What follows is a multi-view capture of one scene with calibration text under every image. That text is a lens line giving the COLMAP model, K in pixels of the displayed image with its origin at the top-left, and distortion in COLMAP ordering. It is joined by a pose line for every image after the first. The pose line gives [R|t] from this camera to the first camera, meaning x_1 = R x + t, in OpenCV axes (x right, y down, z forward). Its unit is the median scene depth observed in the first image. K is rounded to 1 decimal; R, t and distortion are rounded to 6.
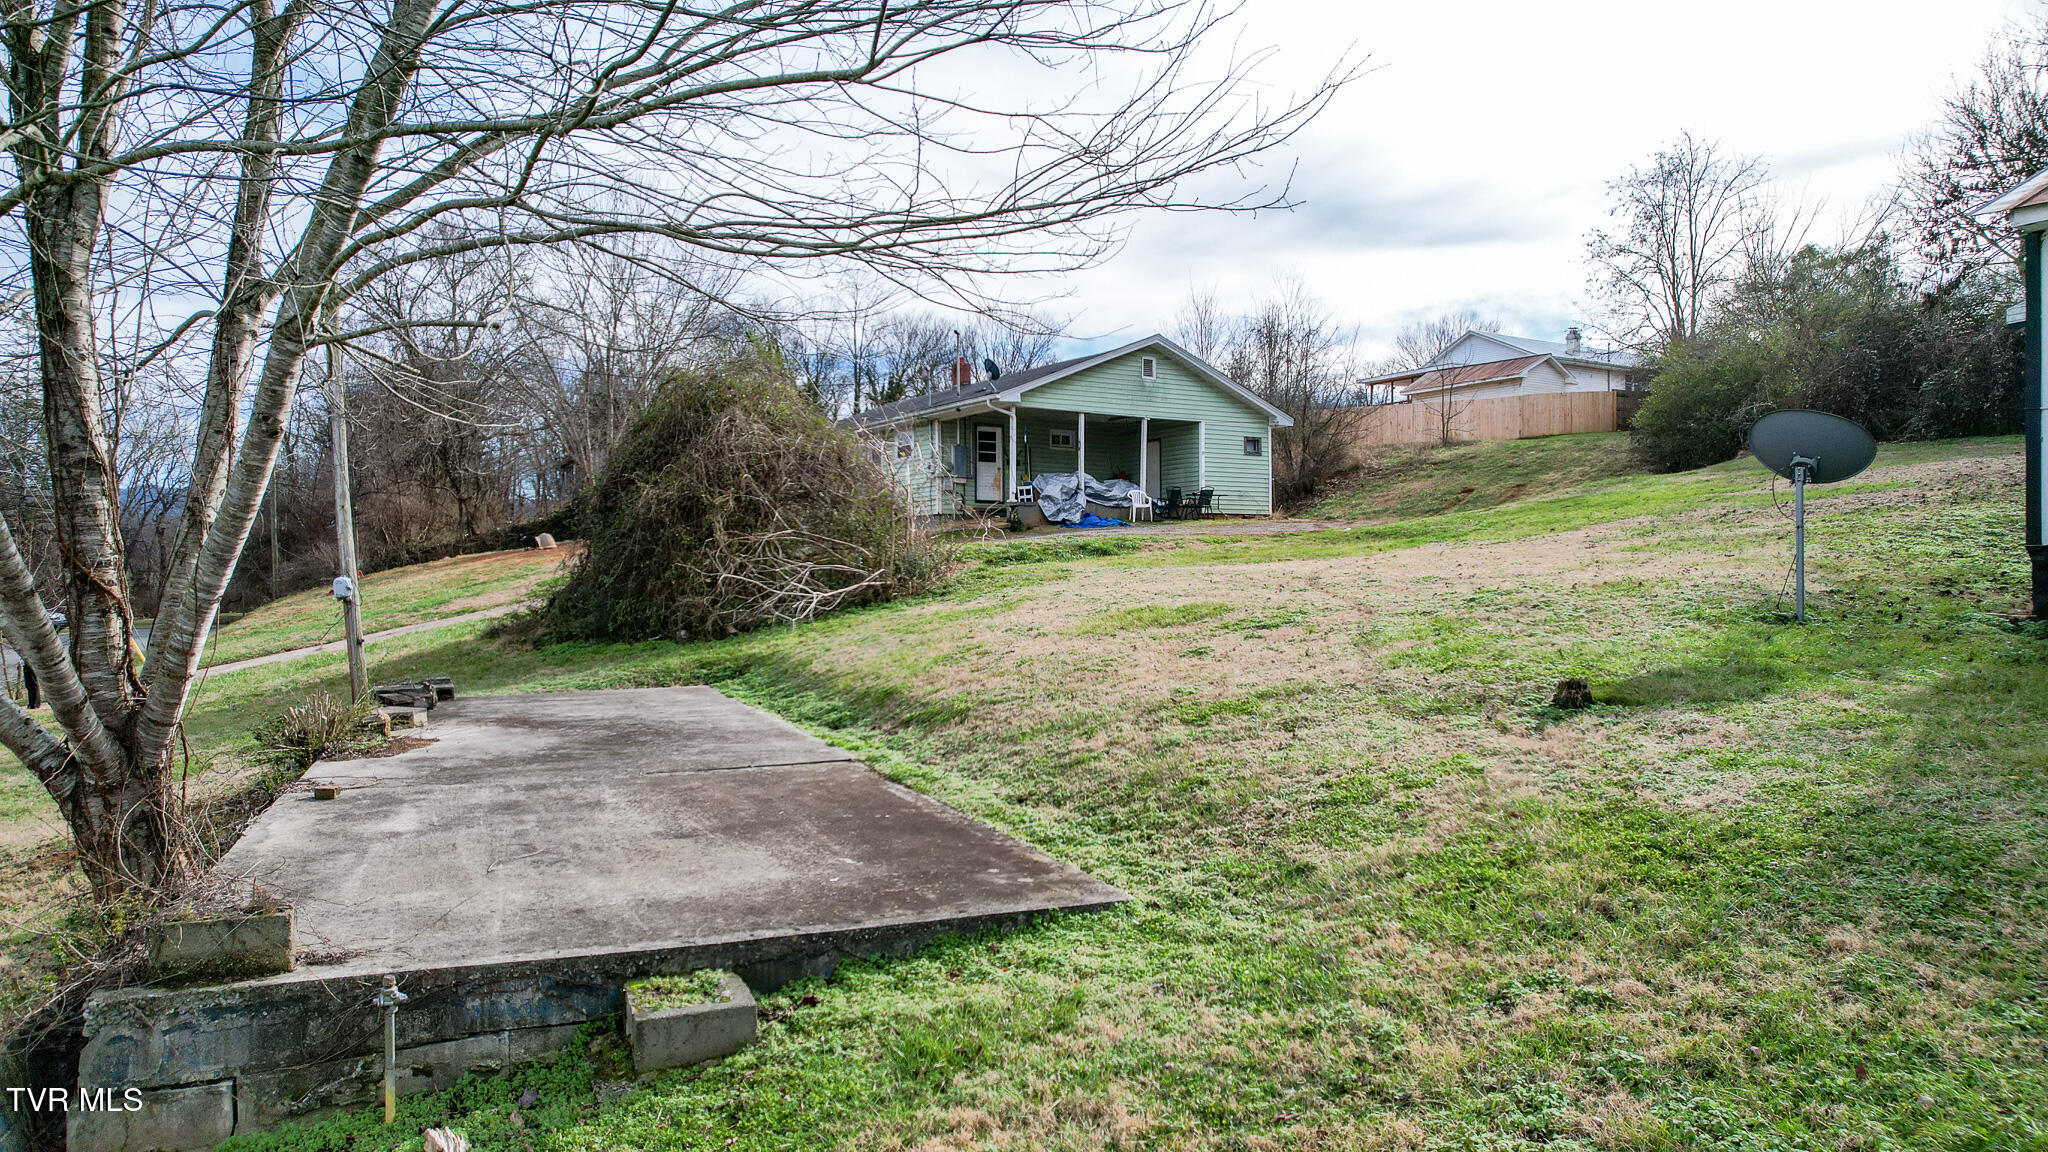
lens RADIAL K [[1325.9, 0, 1024.5], [0, 1325.9, 577.5], [0, 0, 1]] dist [-0.034893, 0.036903]
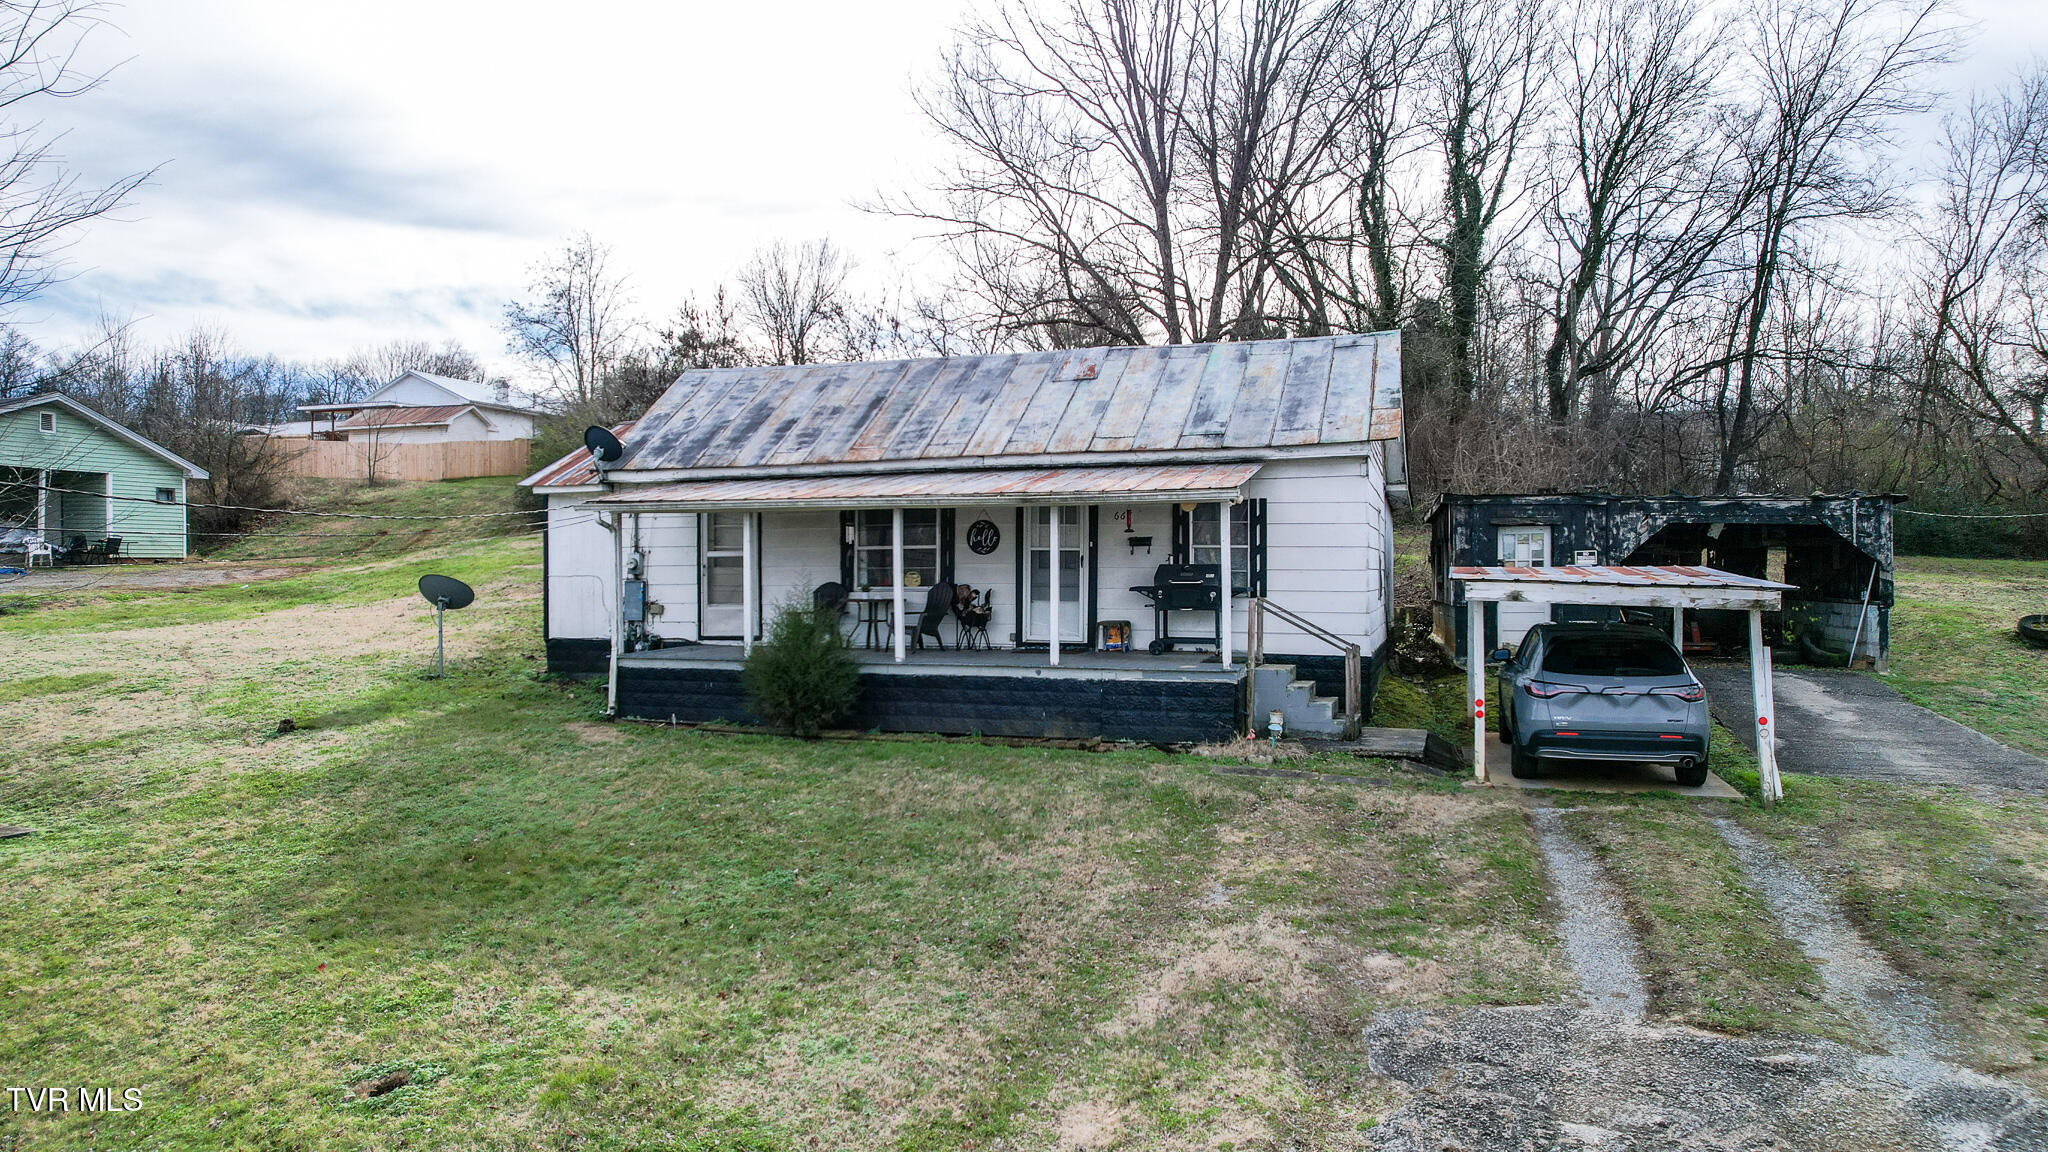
lens RADIAL K [[1325.9, 0, 1026.6], [0, 1325.9, 568.0], [0, 0, 1]] dist [-0.034893, 0.036903]
pose [[0.743527, -0.002612, 0.668701, -0.070845], [0.005536, 0.999982, -0.002250, -0.085948], [-0.668683, 0.005375, 0.743528, -0.773008]]
